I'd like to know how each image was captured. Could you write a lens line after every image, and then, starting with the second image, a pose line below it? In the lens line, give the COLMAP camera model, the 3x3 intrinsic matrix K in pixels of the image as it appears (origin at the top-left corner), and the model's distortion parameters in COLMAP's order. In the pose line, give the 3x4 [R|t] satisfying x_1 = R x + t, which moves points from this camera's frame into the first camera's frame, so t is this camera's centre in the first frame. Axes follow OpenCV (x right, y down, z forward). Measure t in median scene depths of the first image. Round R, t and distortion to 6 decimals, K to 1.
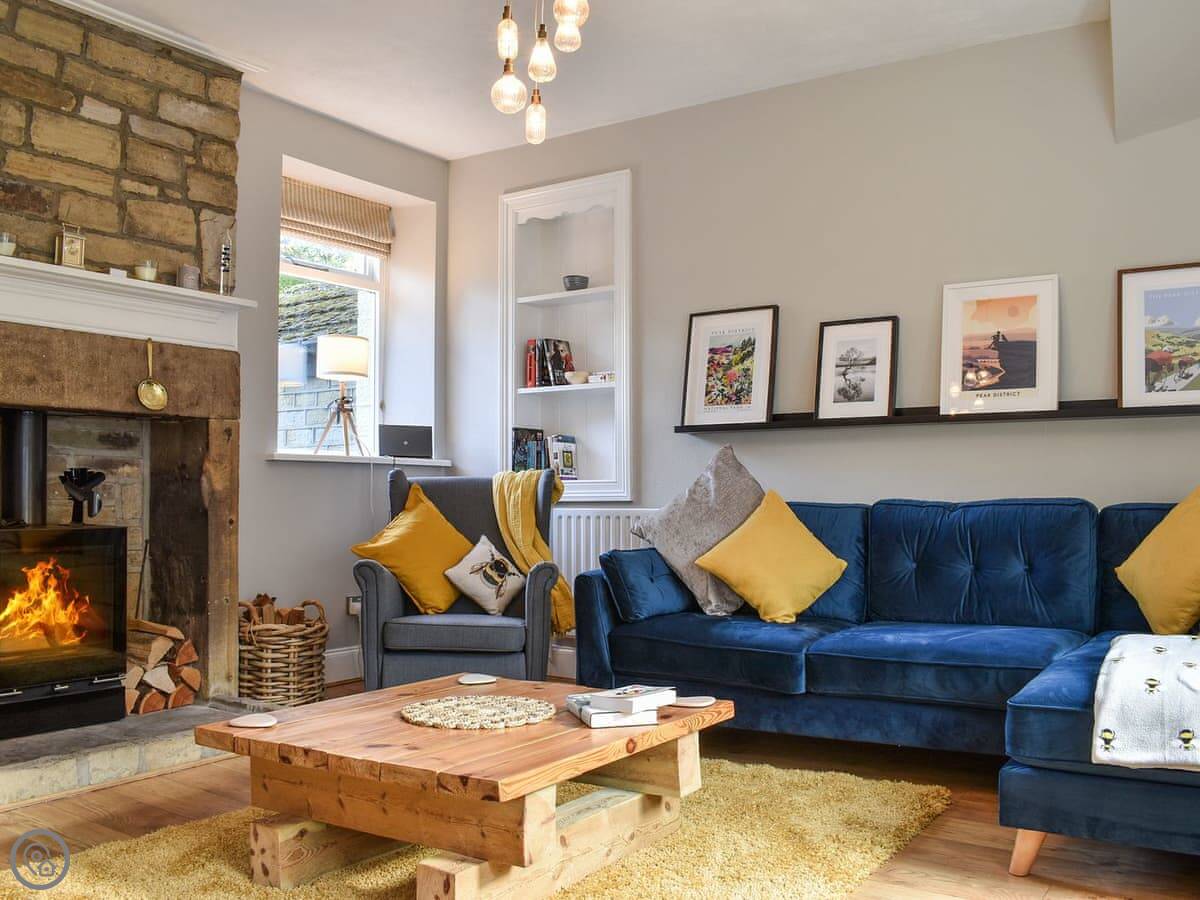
lens RADIAL K [[1064.7, 0, 594.8], [0, 1064.7, 450.8], [0, 0, 1]] dist [-0.064953, -0.001748]
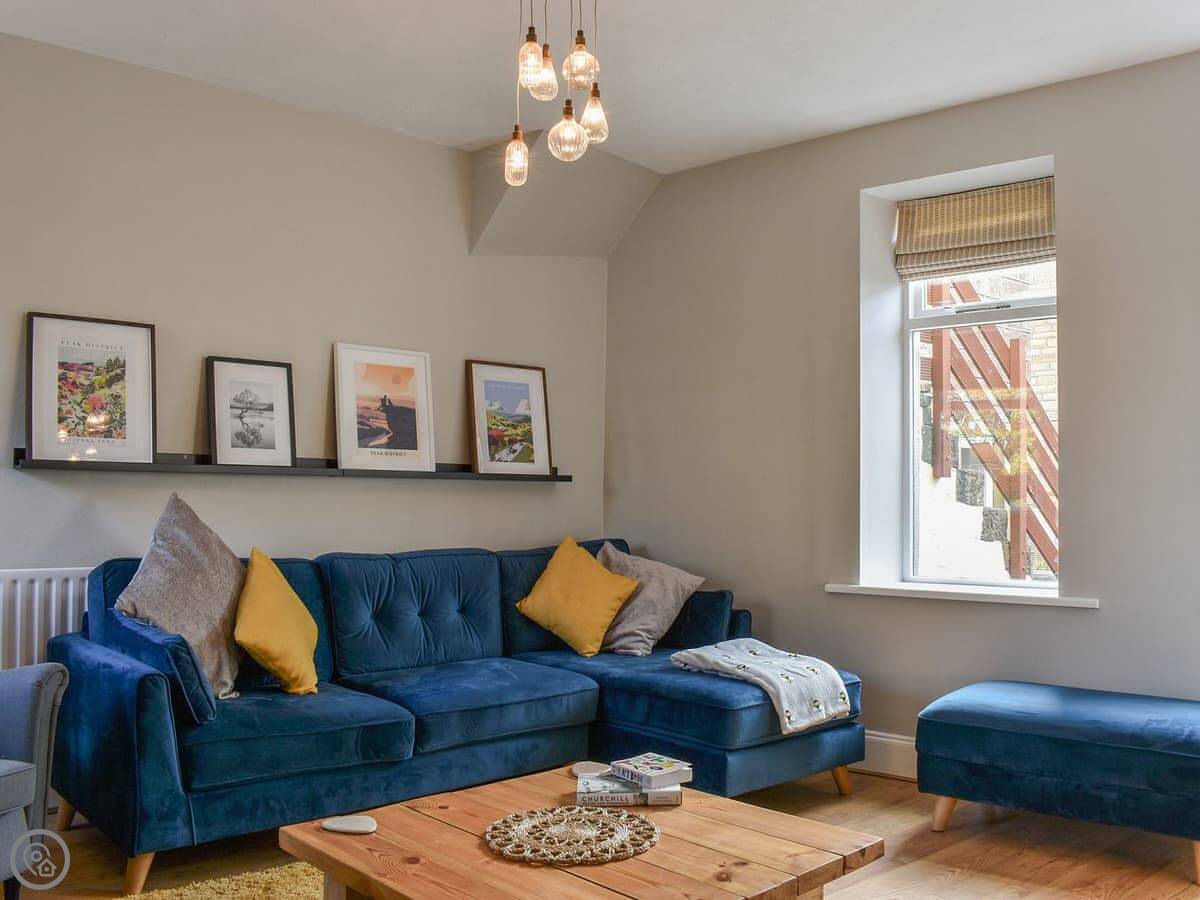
lens RADIAL K [[1064.7, 0, 599.4], [0, 1064.7, 446.6], [0, 0, 1]] dist [-0.064953, -0.001748]
pose [[0.260472, 0.051703, 0.964096, -0.611453], [-0.046370, 0.998083, -0.040998, -0.024551], [-0.964367, -0.034027, 0.262370, 0.482704]]
